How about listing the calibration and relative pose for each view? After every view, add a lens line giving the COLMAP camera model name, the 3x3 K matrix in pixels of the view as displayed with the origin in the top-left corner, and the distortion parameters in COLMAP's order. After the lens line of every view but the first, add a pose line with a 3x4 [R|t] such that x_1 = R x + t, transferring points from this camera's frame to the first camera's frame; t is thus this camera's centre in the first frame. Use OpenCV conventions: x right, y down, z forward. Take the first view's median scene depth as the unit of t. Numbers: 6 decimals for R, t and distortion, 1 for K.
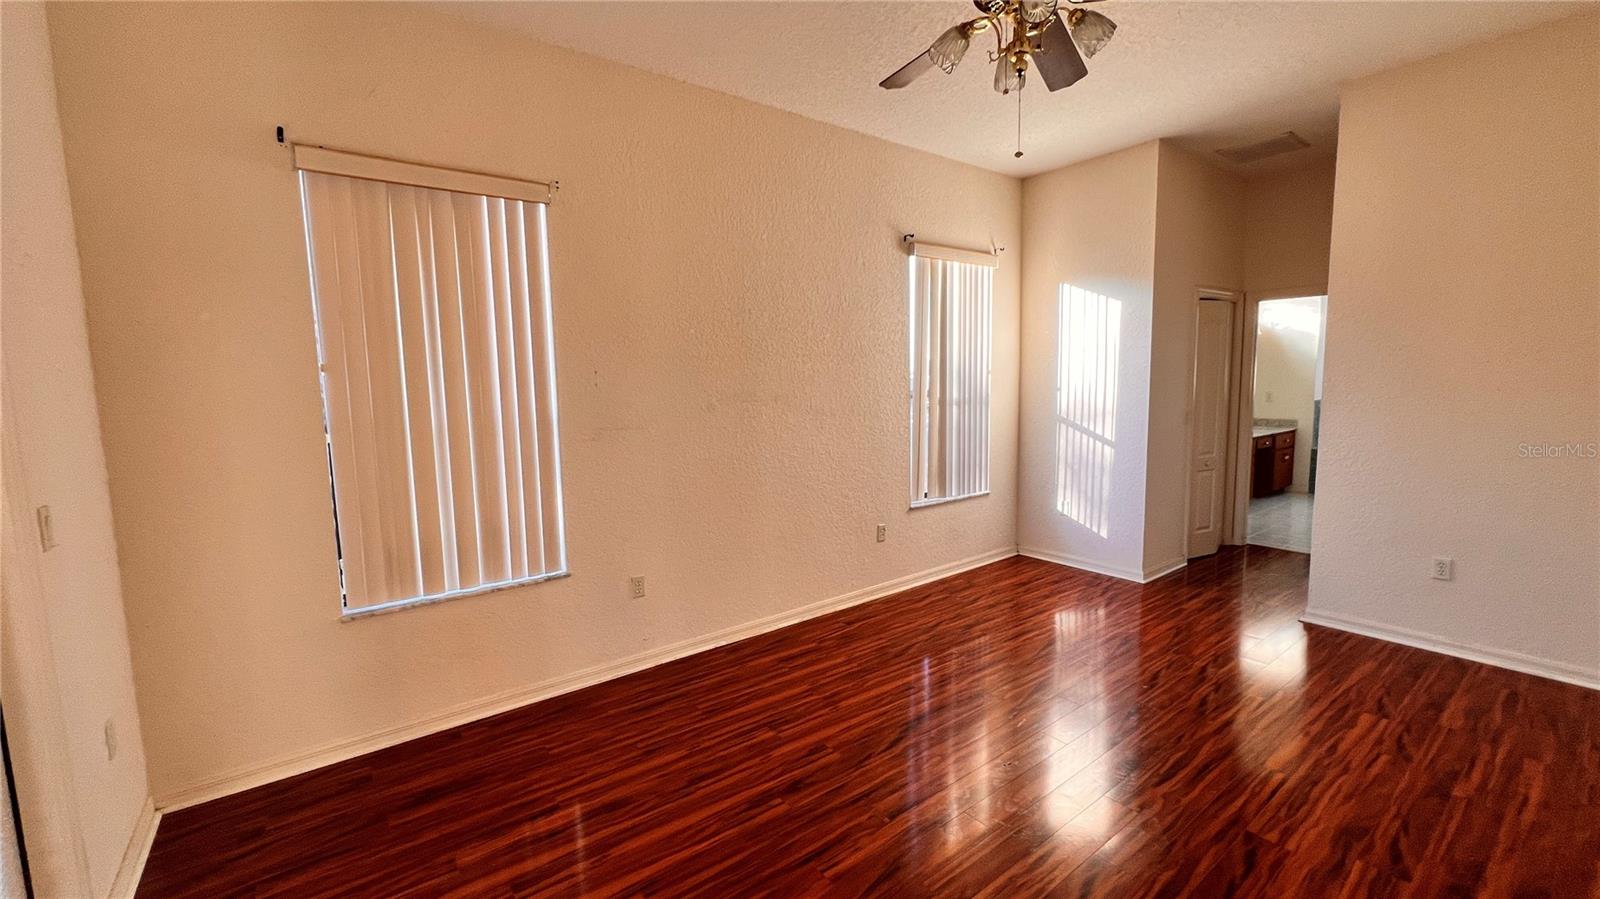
lens RADIAL K [[640.6, 0, 796.7], [0, 640.6, 449.8], [0, 0, 1]] dist [-0.004436, 0.001276]
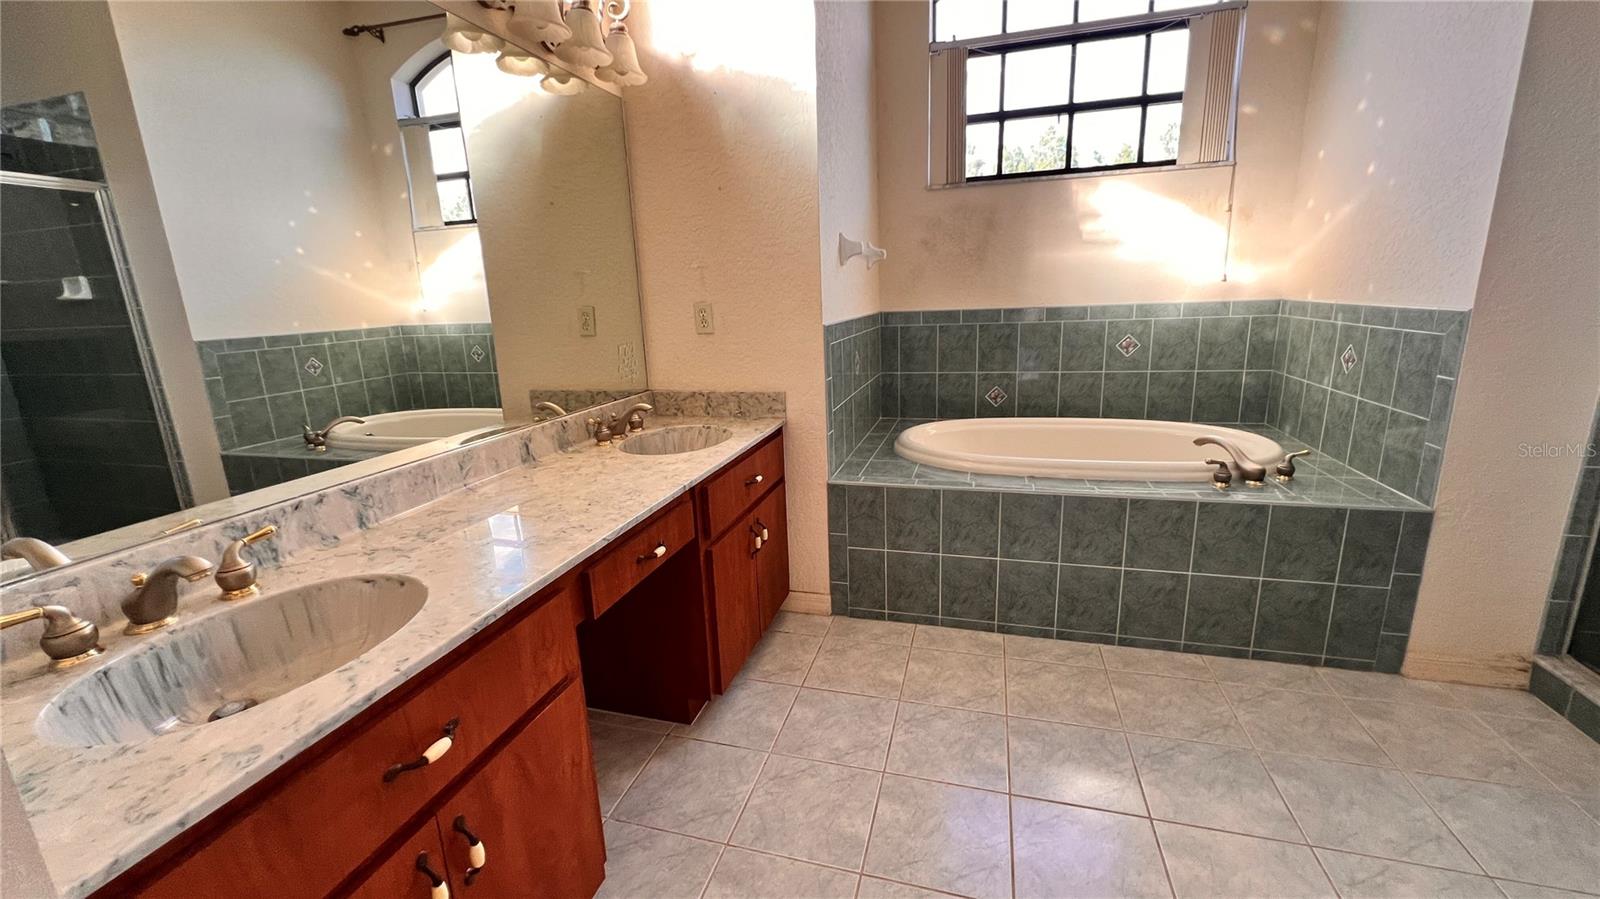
lens RADIAL K [[639.3, 0, 802.4], [0, 639.3, 448.3], [0, 0, 1]] dist [-0.003048, 0.000278]
pose [[0.803018, -0.146011, 0.577791, 1.113296], [0.083495, 0.987524, 0.133511, -0.109132], [-0.590077, -0.058970, 0.805191, 1.367137]]
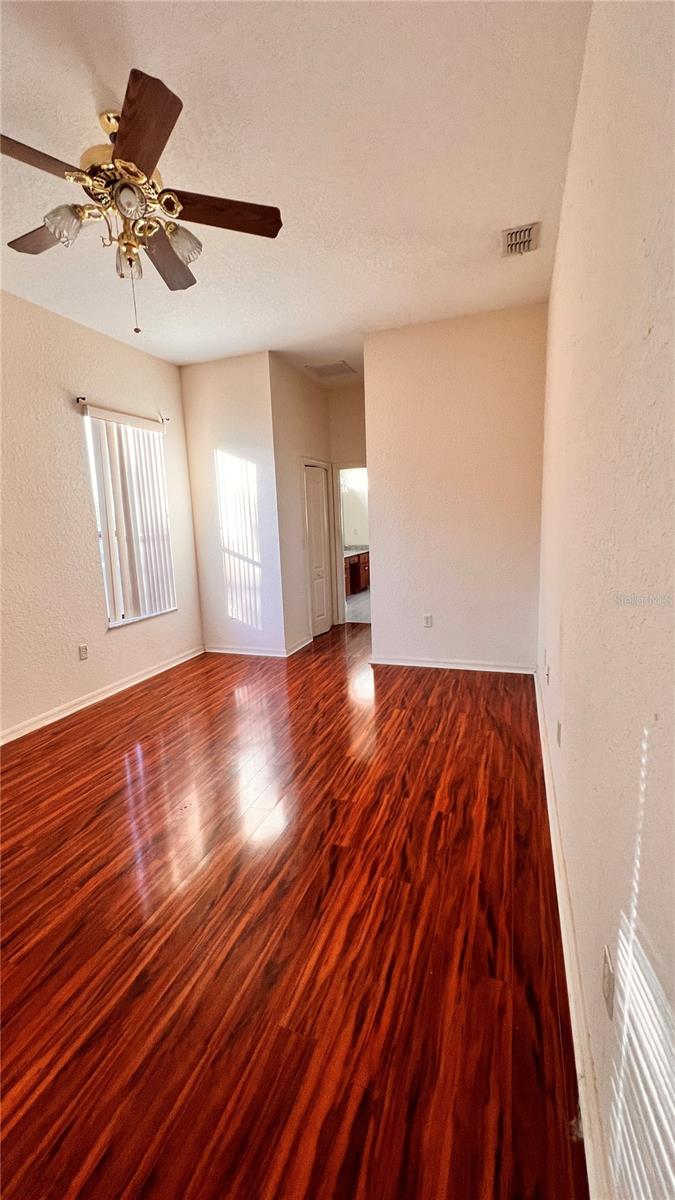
lens RADIAL K [[479.5, 0, 338.6], [0, 479.5, 598.4], [0, 0, 1]] dist [-0.003048, 0.000278]
pose [[0.836690, -0.101256, 0.538236, 0.068905], [0.081505, 0.994838, 0.060455, 0.018424], [-0.541578, -0.006713, 0.840623, 0.001269]]
